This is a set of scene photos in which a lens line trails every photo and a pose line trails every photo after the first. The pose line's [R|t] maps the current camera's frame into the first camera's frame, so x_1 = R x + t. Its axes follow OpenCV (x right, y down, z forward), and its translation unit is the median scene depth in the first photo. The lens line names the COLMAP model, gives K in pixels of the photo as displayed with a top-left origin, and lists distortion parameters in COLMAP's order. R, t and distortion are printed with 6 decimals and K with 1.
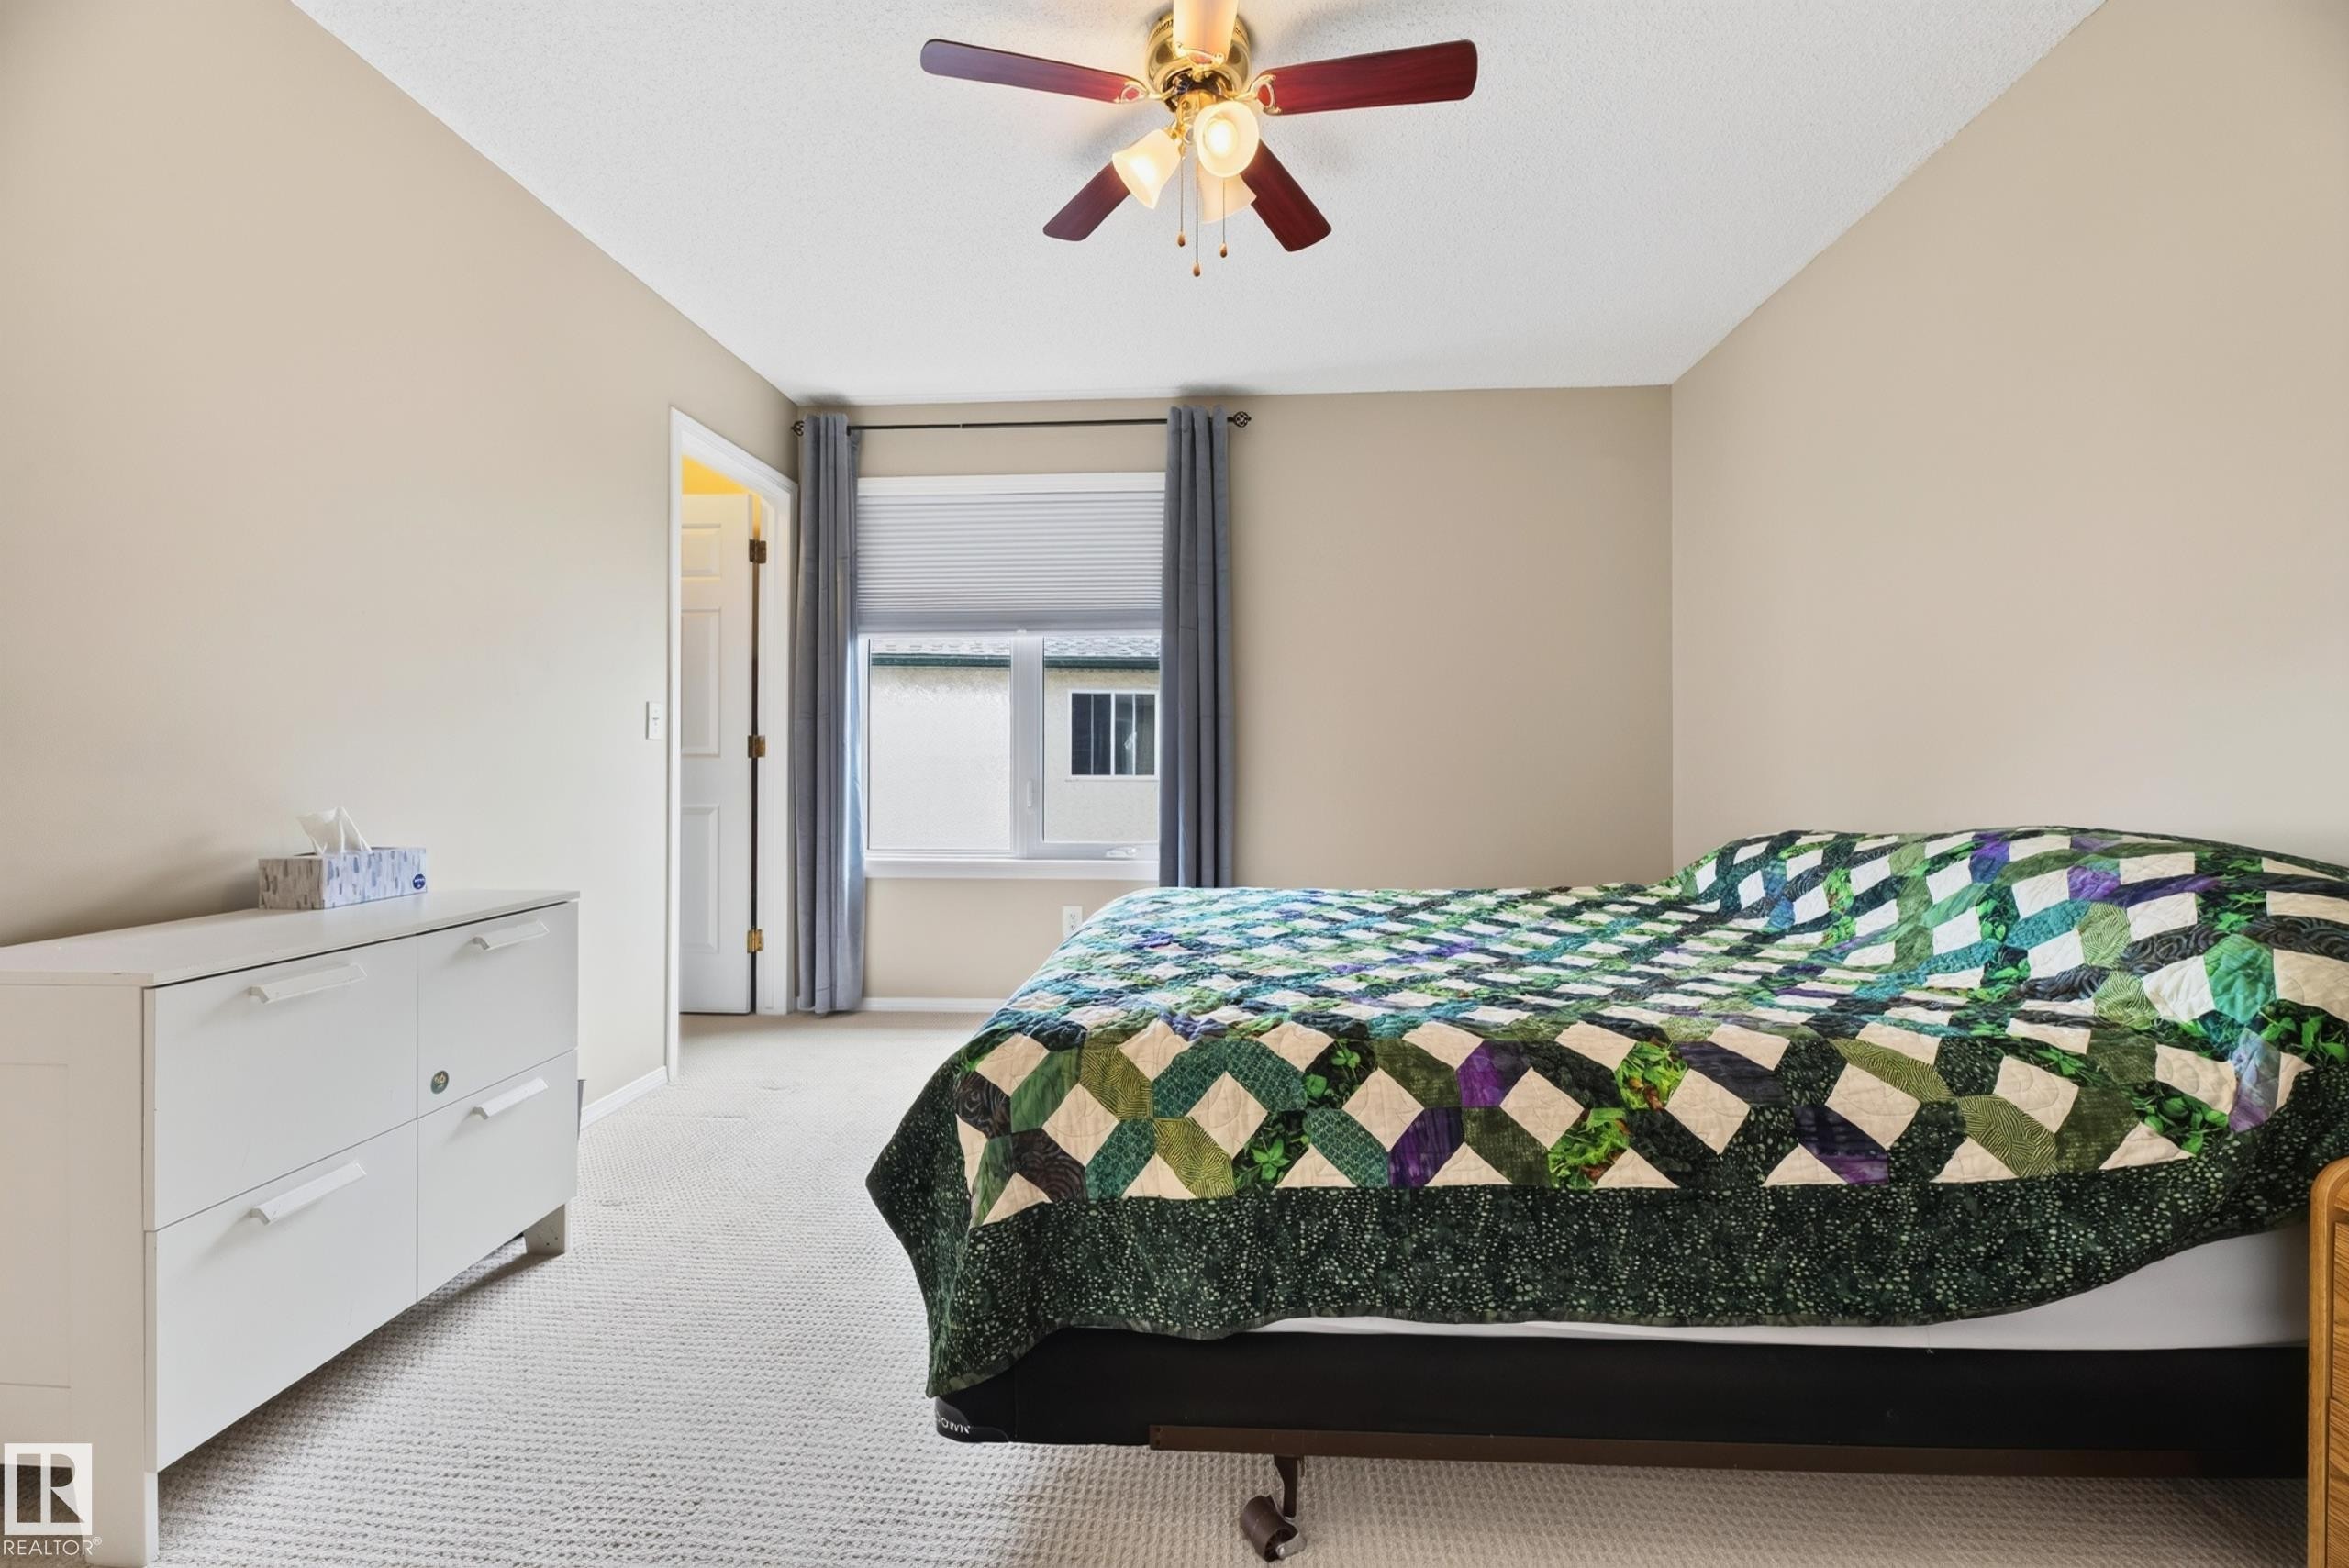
lens RADIAL K [[954.7, 0, 1176.8], [0, 954.7, 759.8], [0, 0, 1]] dist [-0.008248, -0.000456]
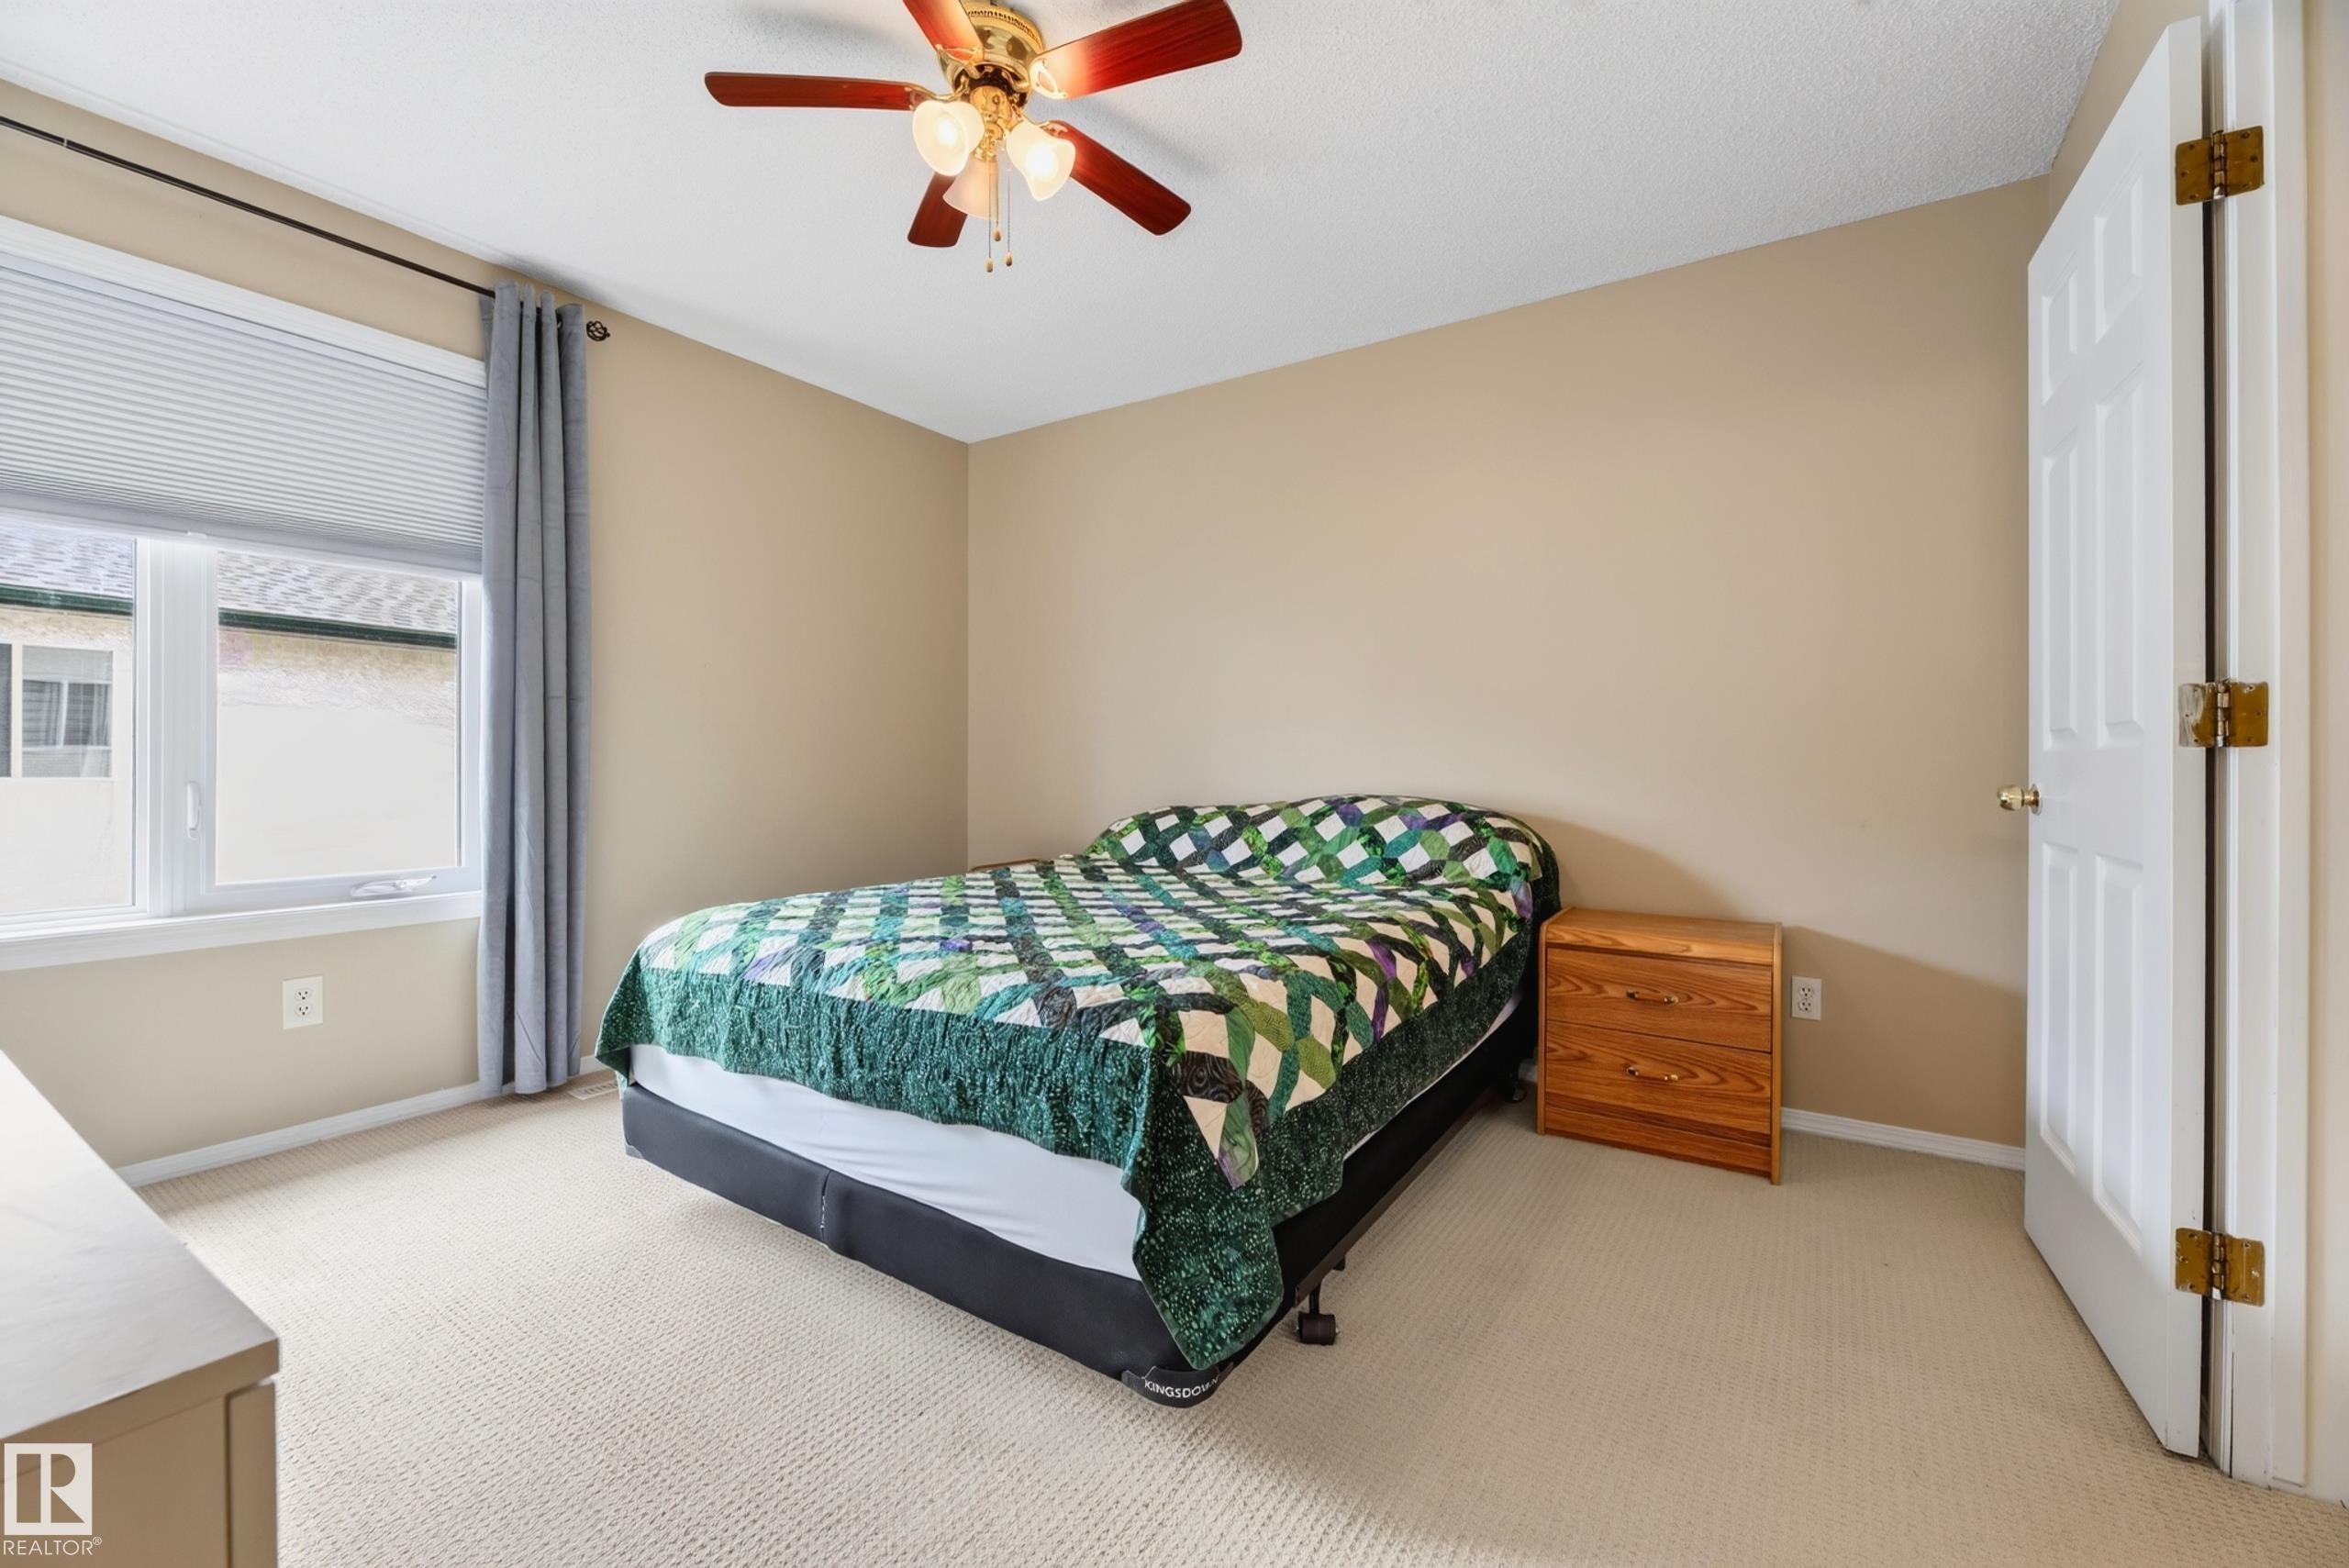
lens RADIAL K [[954.7, 0, 1176.8], [0, 954.7, 759.8], [0, 0, 1]] dist [-0.008248, -0.000456]
pose [[0.488872, 0.005483, 0.872339, -0.883307], [-0.008337, 0.999964, -0.001613, 0.007666], [-0.872316, -0.006485, 0.488900, 0.391860]]
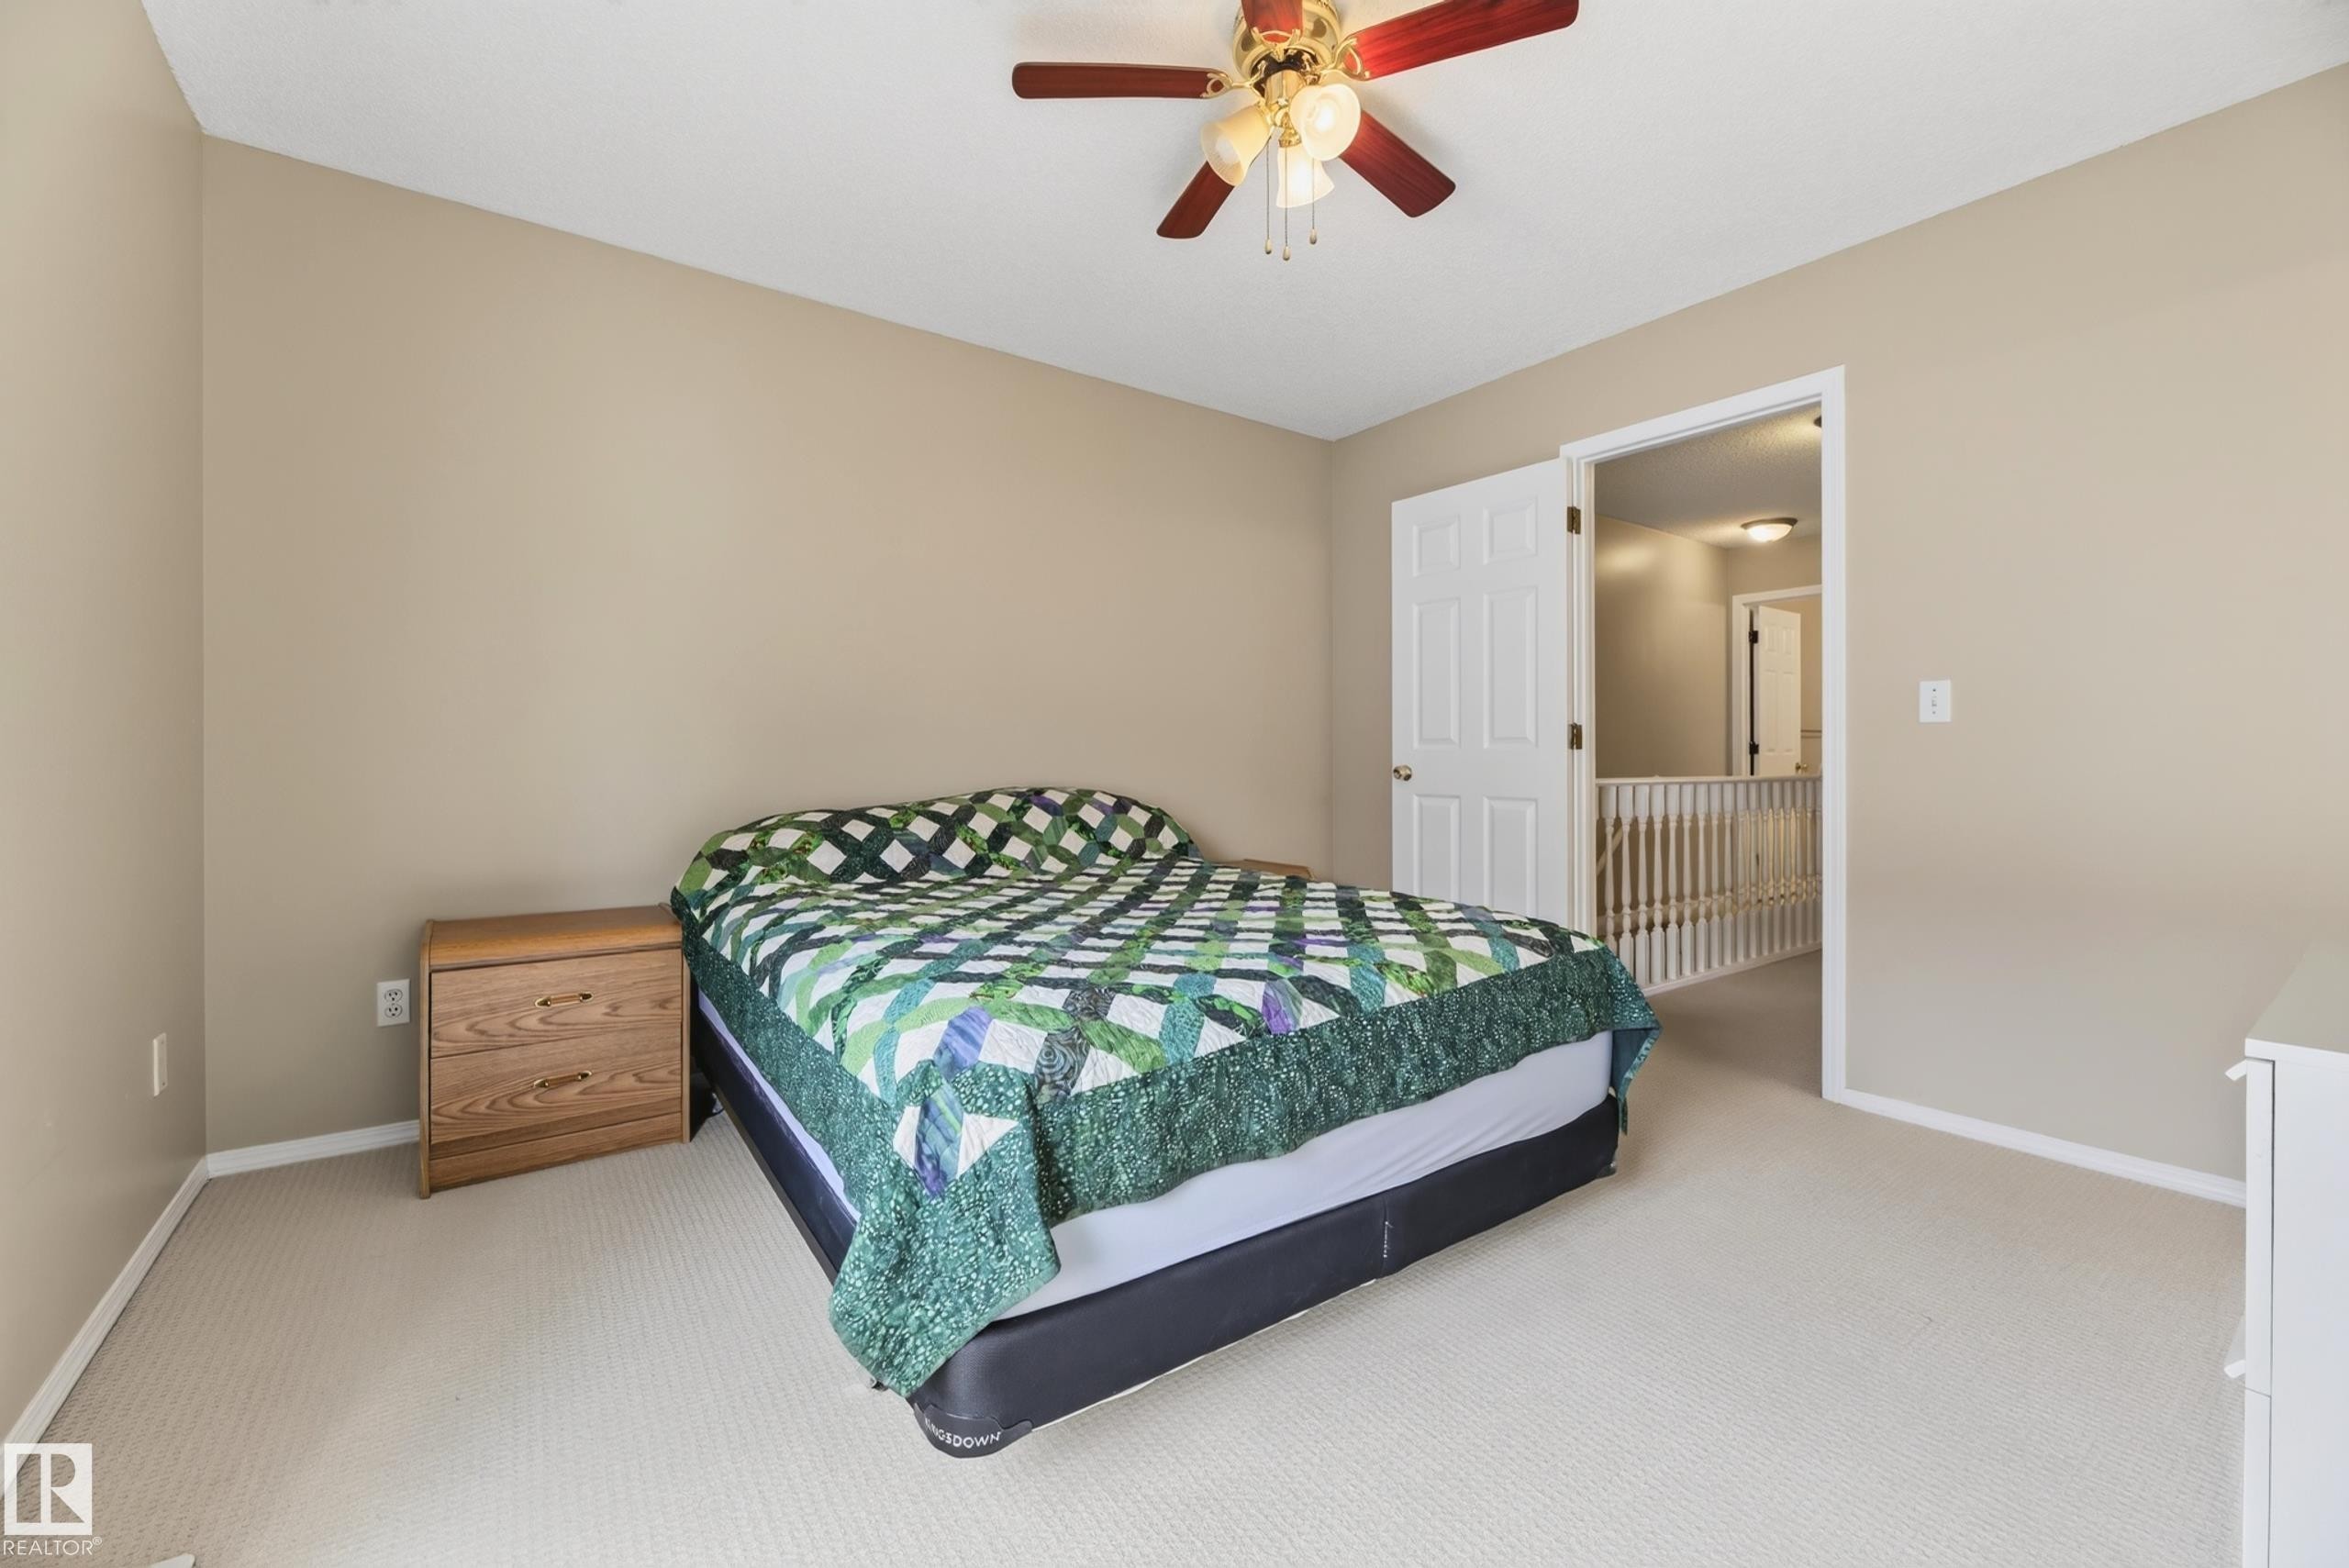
lens RADIAL K [[954.7, 0, 1176.8], [0, 954.7, 759.8], [0, 0, 1]] dist [-0.008248, -0.000456]
pose [[-0.642459, -0.005266, 0.766302, -0.777250], [-0.003979, 0.999986, 0.003535, 0.005742], [-0.766310, -0.000778, -0.642470, 2.010353]]
